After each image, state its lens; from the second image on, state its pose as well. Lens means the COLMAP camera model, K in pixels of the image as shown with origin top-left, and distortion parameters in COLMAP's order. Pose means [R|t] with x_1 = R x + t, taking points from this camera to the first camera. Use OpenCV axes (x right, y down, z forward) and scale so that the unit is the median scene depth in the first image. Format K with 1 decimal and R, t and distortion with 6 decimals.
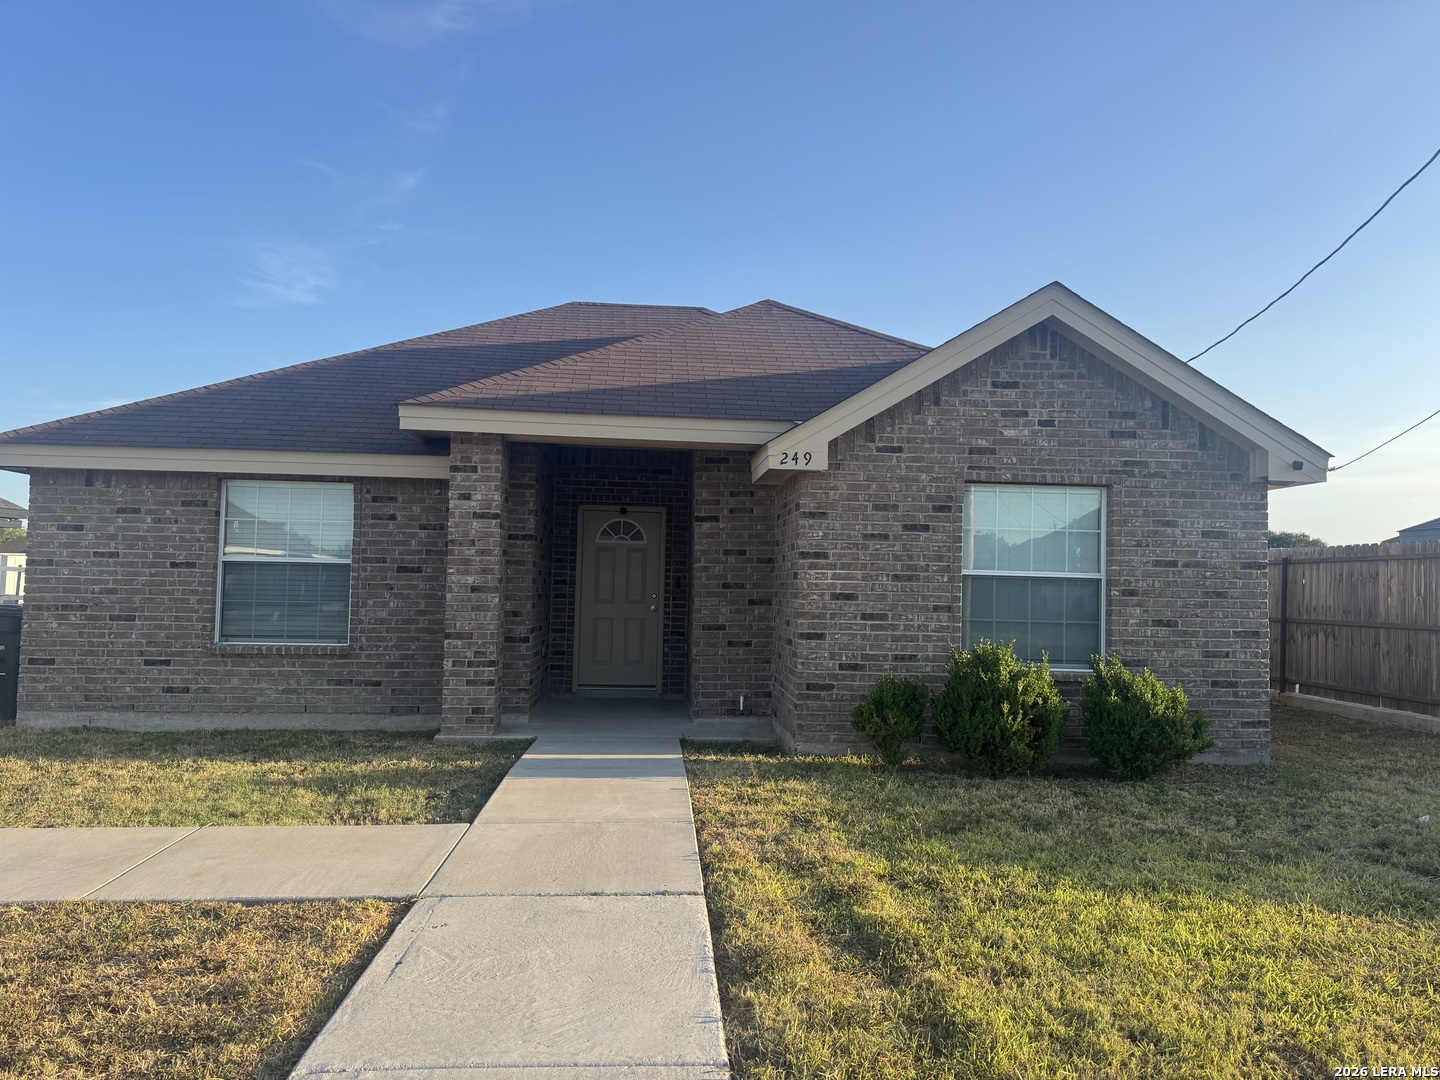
lens RADIAL K [[1010.2, 0, 727.1], [0, 1010.2, 546.1], [0, 0, 1]] dist [0.084128, -0.099531]
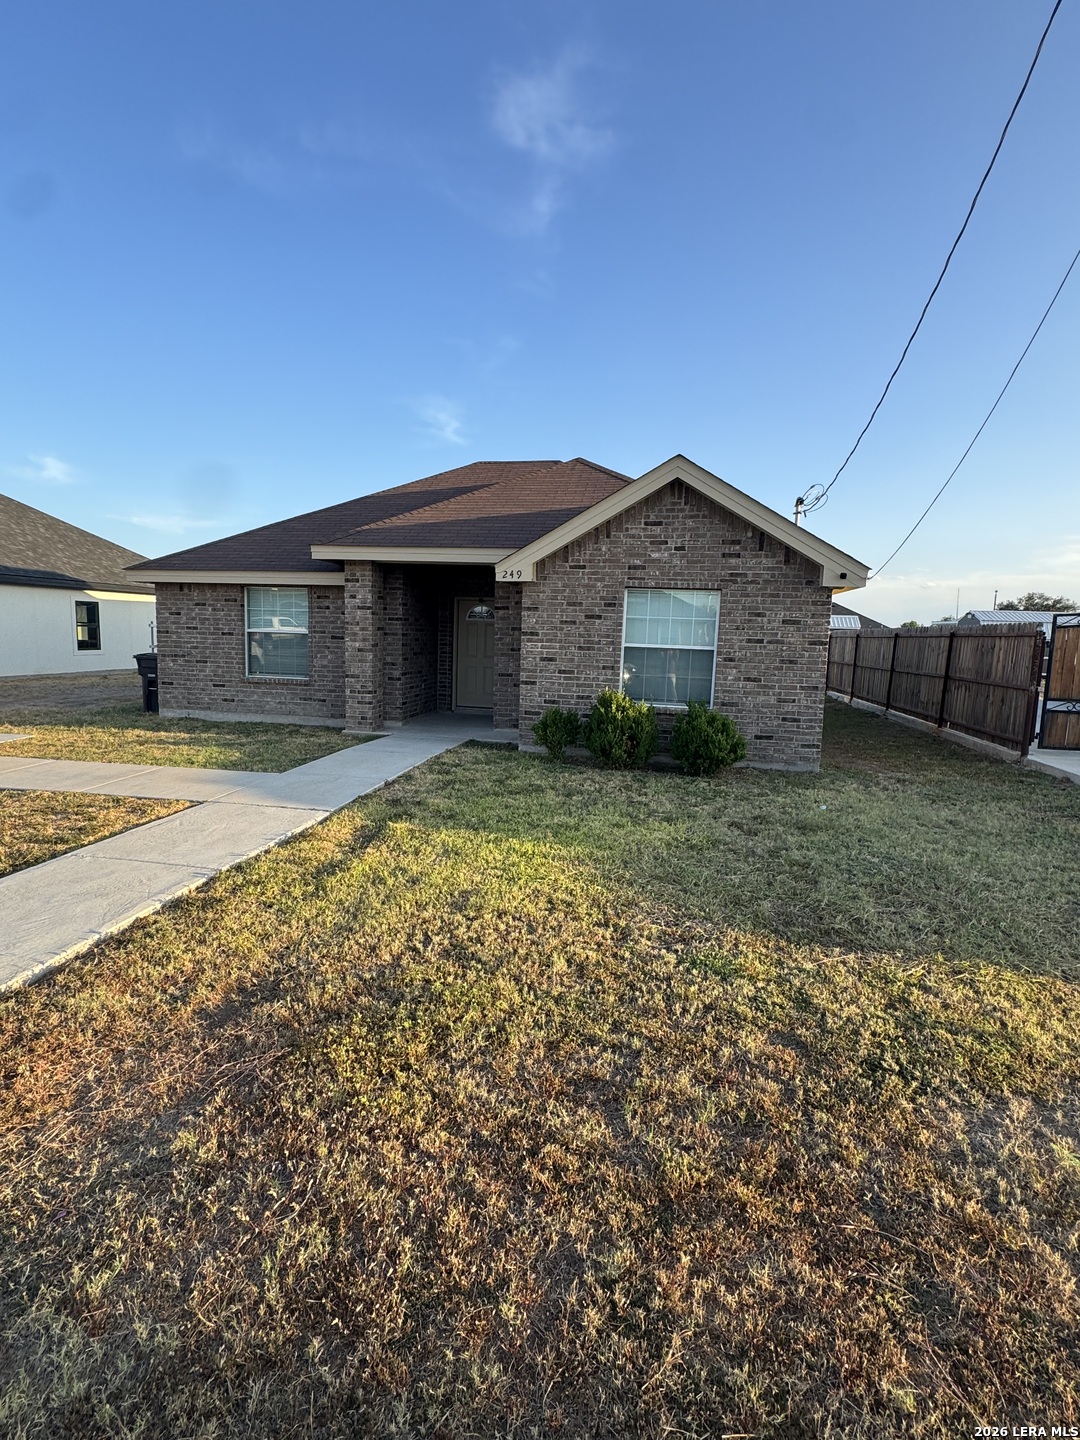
lens RADIAL K [[697.5, 0, 541.7], [0, 697.5, 722.8], [0, 0, 1]] dist [-0.003286, 0.000553]
pose [[0.967879, 0.041847, -0.247910, 0.380735], [-0.001485, 0.986986, 0.160802, -0.029467], [0.251413, -0.155269, 0.955345, -0.100192]]
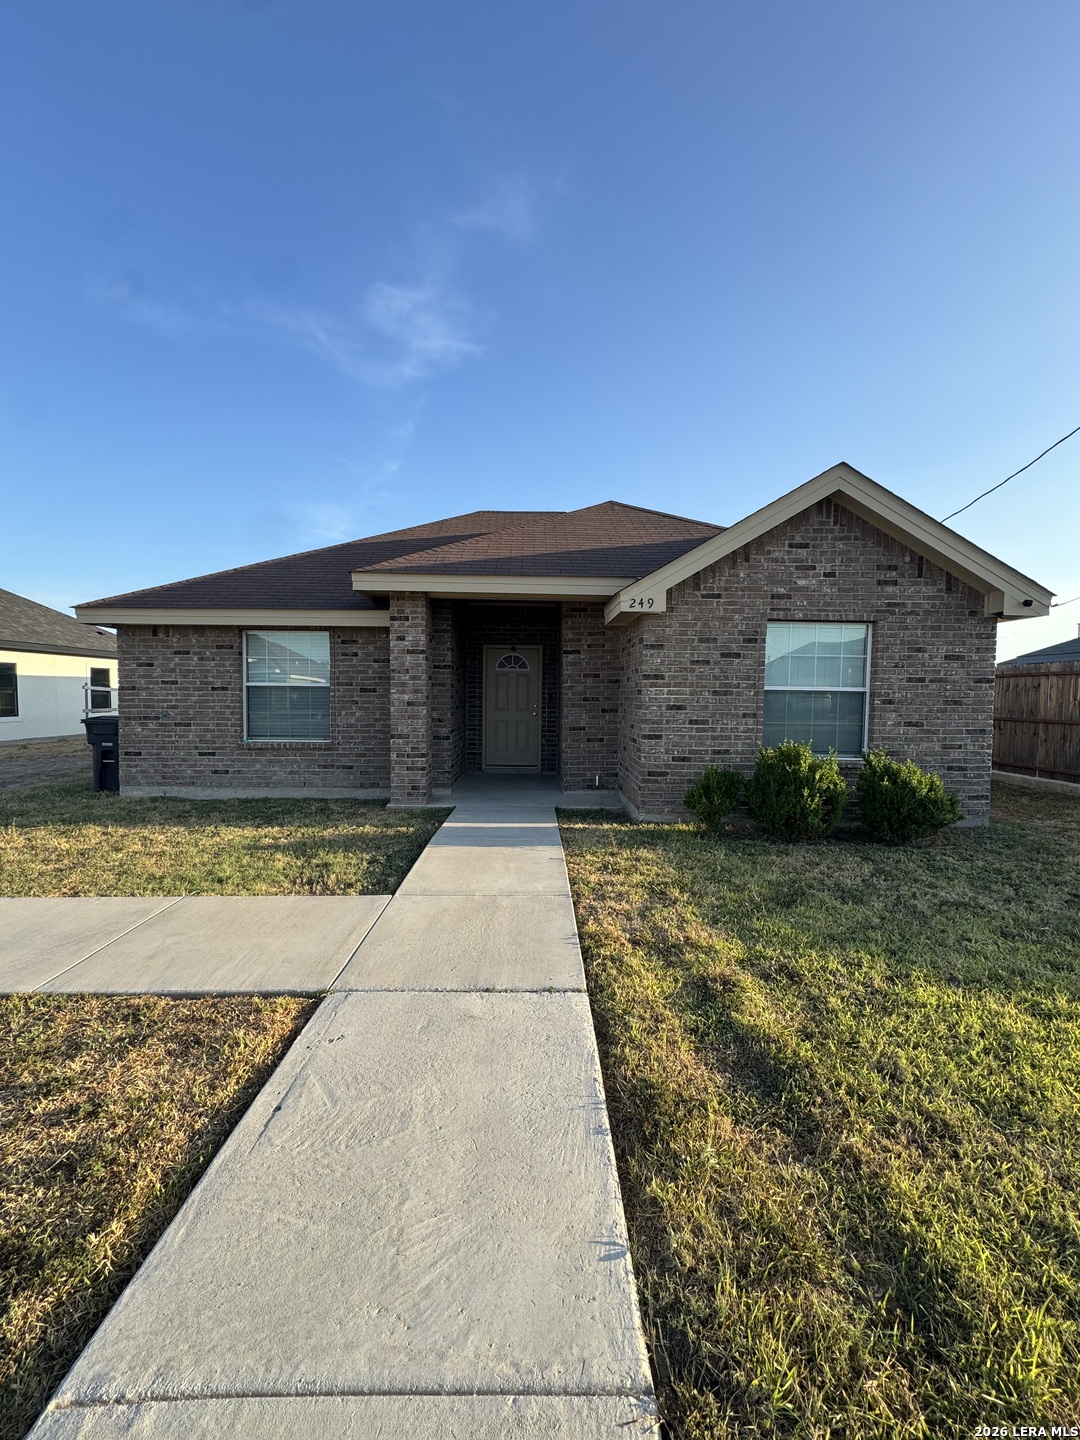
lens RADIAL K [[571.0, 0, 544.0], [0, 571.0, 722.6], [0, 0, 1]] dist [-0.003668, 0.001346]
pose [[0.998370, -0.007869, -0.056534, -0.016914], [0.012740, 0.996185, 0.086328, 0.002204], [0.055639, -0.086907, 0.994661, 0.223643]]
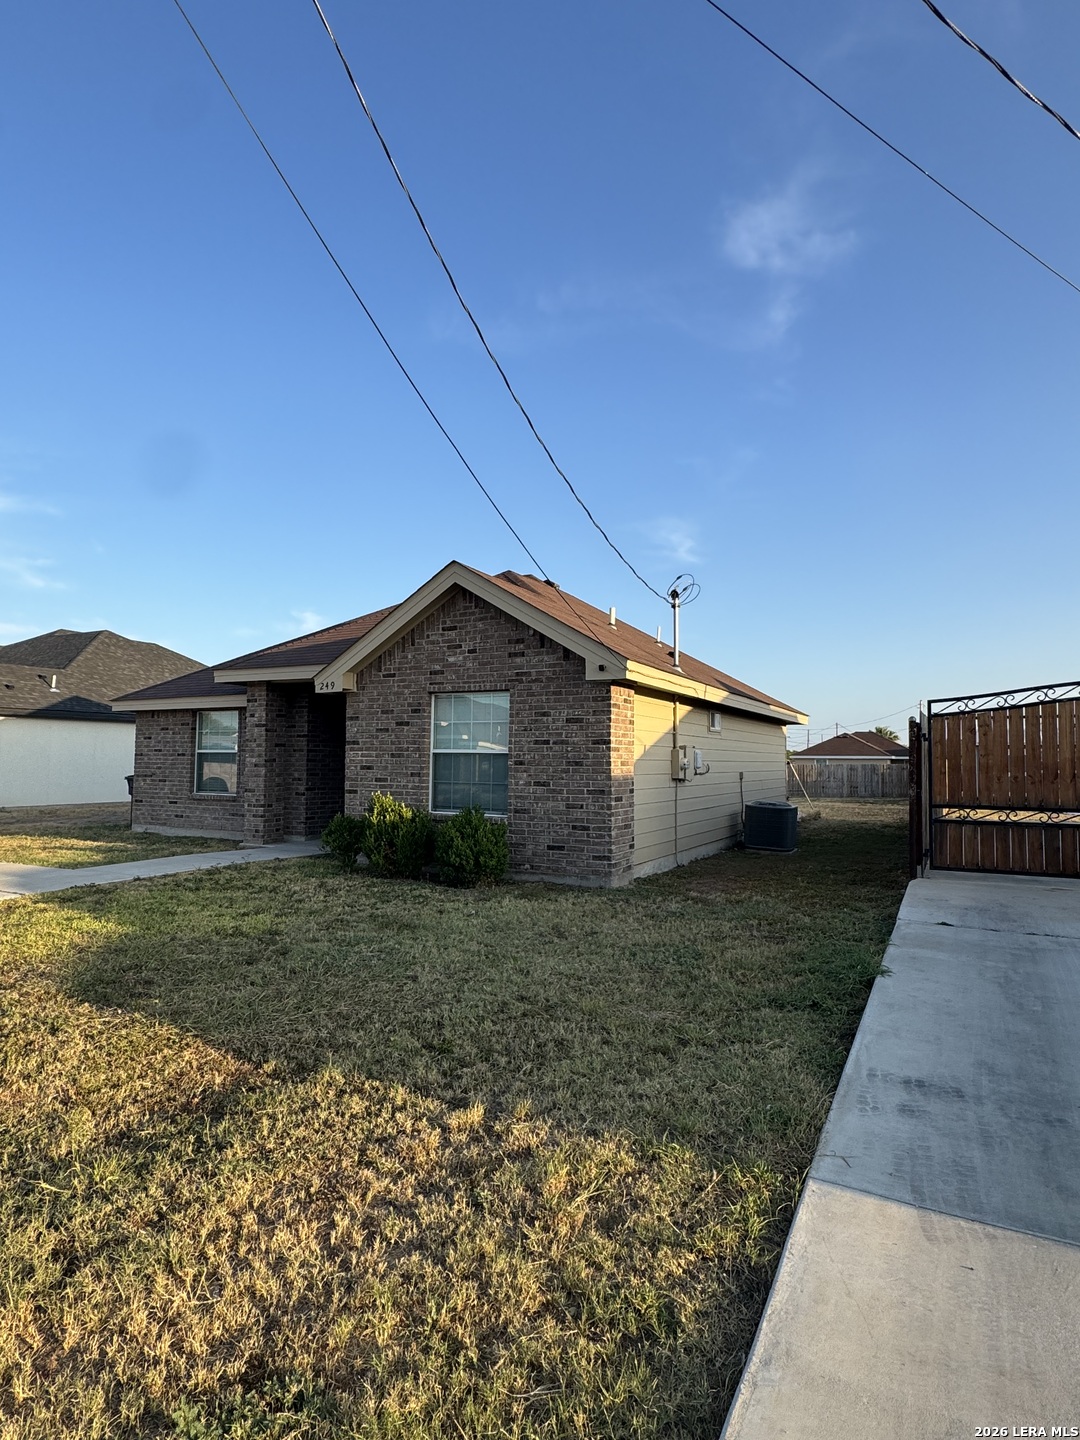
lens RADIAL K [[788.2, 0, 544.9], [0, 788.2, 724.1], [0, 0, 1]] dist [-0.004667, 0.000055]
pose [[0.846458, -0.037583, -0.531128, 1.012679], [0.028332, 0.999272, -0.025557, 0.019995], [0.531702, 0.006585, 0.846906, 0.068976]]
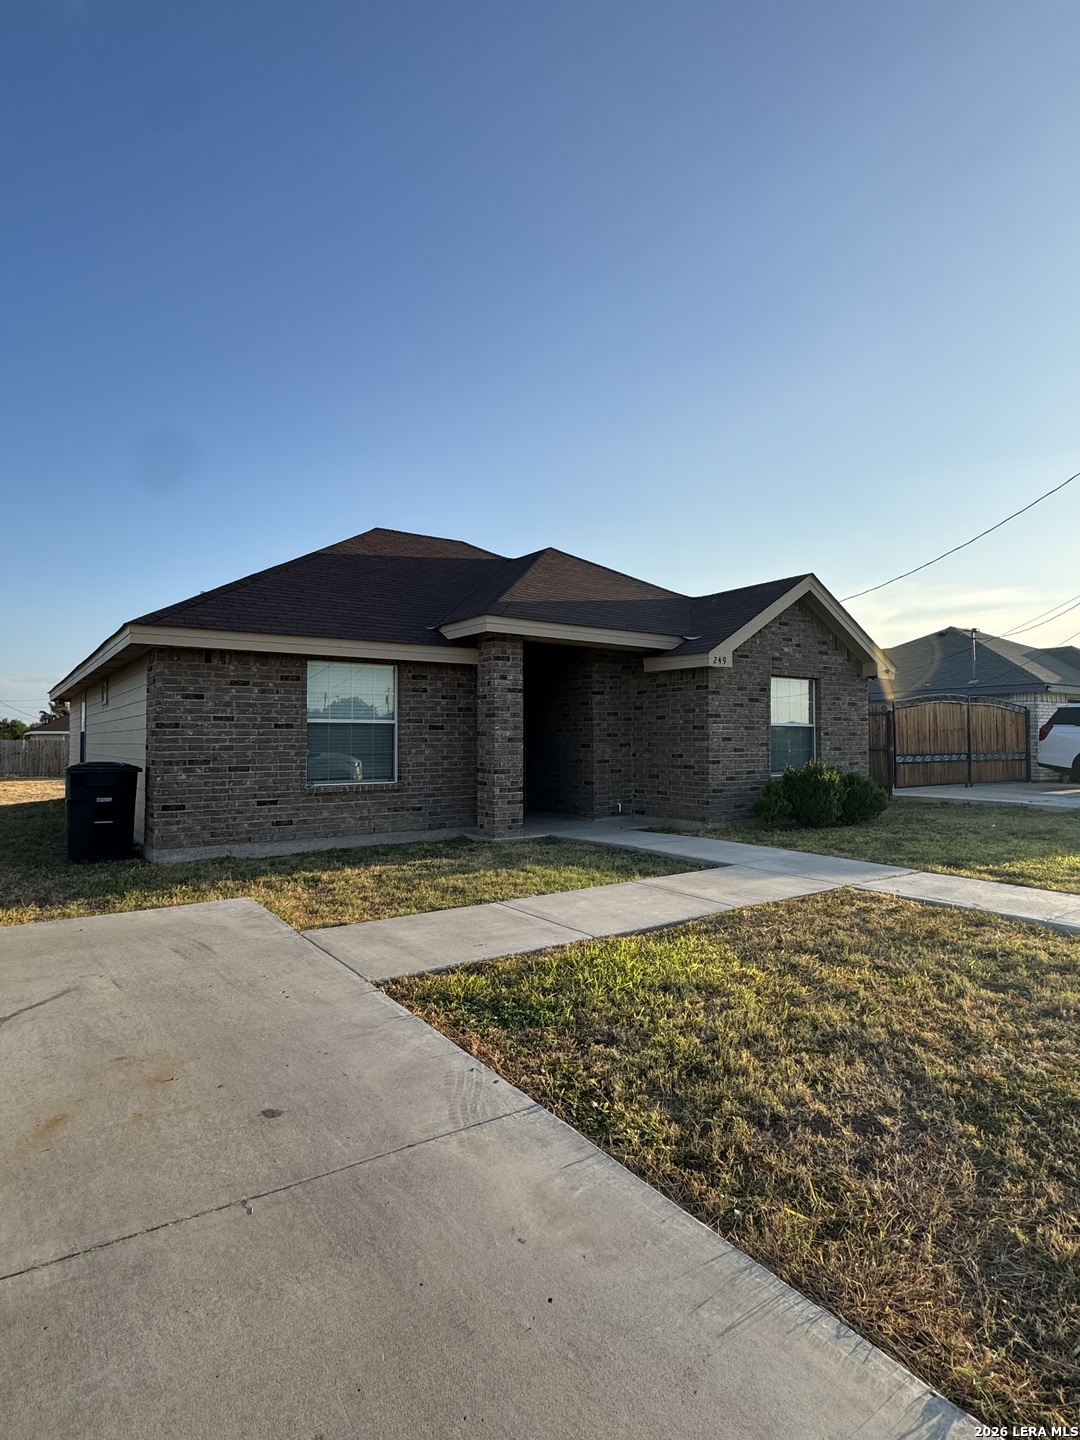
lens RADIAL K [[788.2, 0, 539.8], [0, 788.2, 720.4], [0, 0, 1]] dist [-0.004667, 0.000055]
pose [[0.856304, -0.009123, 0.516392, -0.851185], [-0.000264, 0.999836, 0.018102, -0.007247], [-0.516473, -0.015638, 0.856161, -0.009861]]
